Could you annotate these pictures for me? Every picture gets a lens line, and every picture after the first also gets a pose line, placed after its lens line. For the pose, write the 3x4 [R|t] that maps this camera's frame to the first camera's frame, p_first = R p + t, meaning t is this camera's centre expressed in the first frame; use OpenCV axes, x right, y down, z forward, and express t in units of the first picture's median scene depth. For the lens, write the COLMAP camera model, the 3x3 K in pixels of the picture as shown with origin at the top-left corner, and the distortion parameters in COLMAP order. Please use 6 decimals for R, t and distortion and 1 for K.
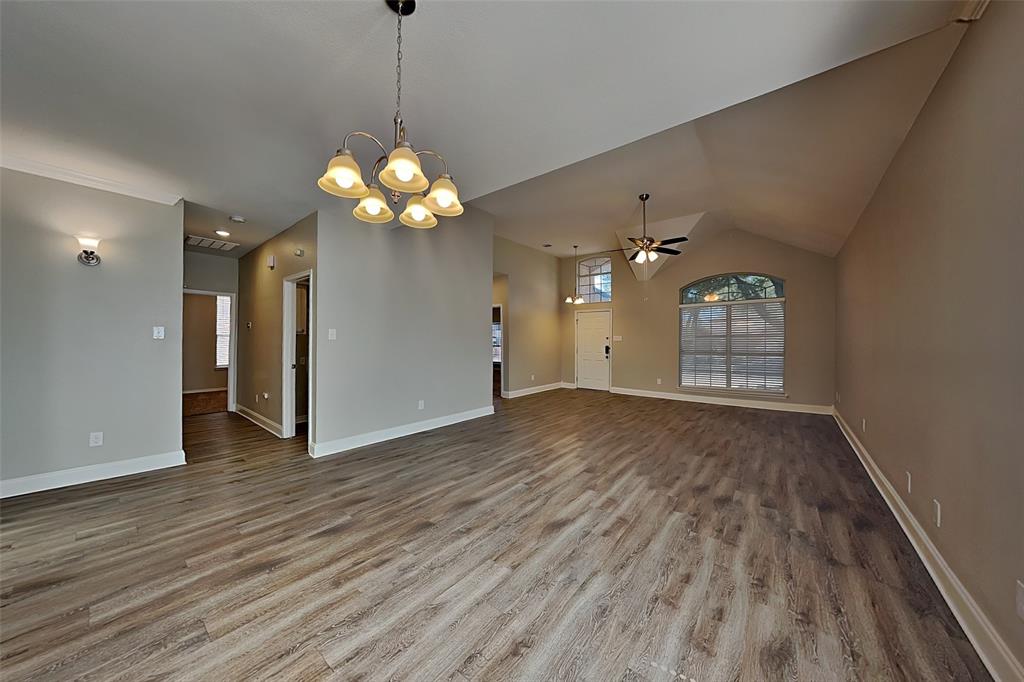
lens RADIAL K [[332.5, 0, 515.3], [0, 332.5, 342.7], [0, 0, 1]] dist [0.001501, 0.000023]
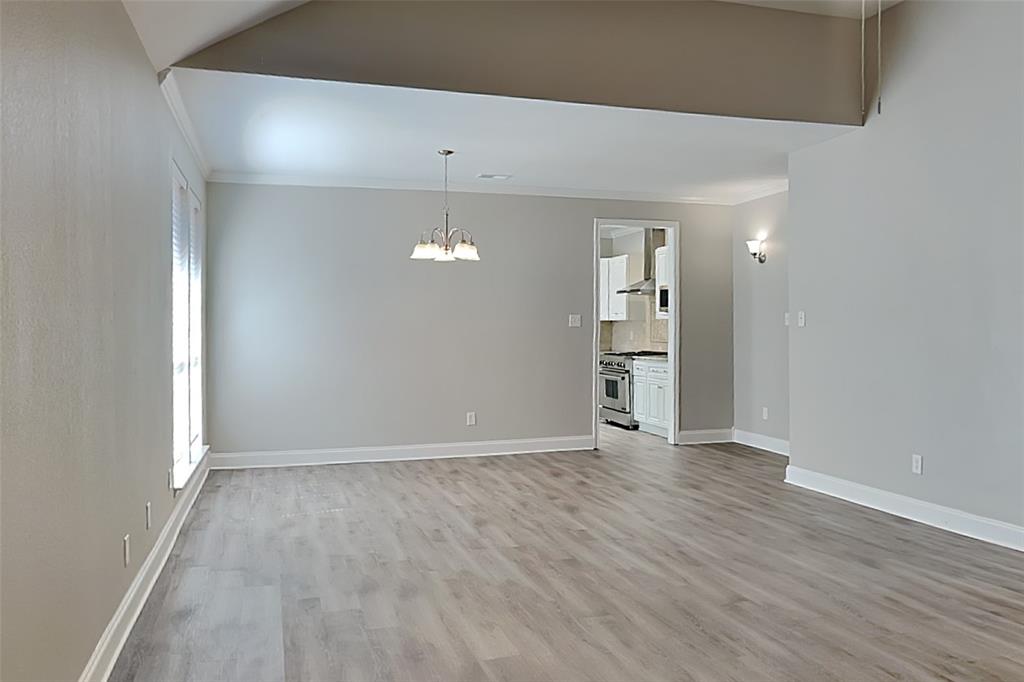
lens RADIAL K [[819.2, 0, 515.3], [0, 819.2, 348.7], [0, 0, 1]] dist [0.011881, -0.002750]
pose [[-0.569863, 0.022745, -0.821425, 1.431330], [-0.004010, 0.999528, 0.030459, -0.010719], [0.821730, 0.020651, -0.569503, 1.746495]]
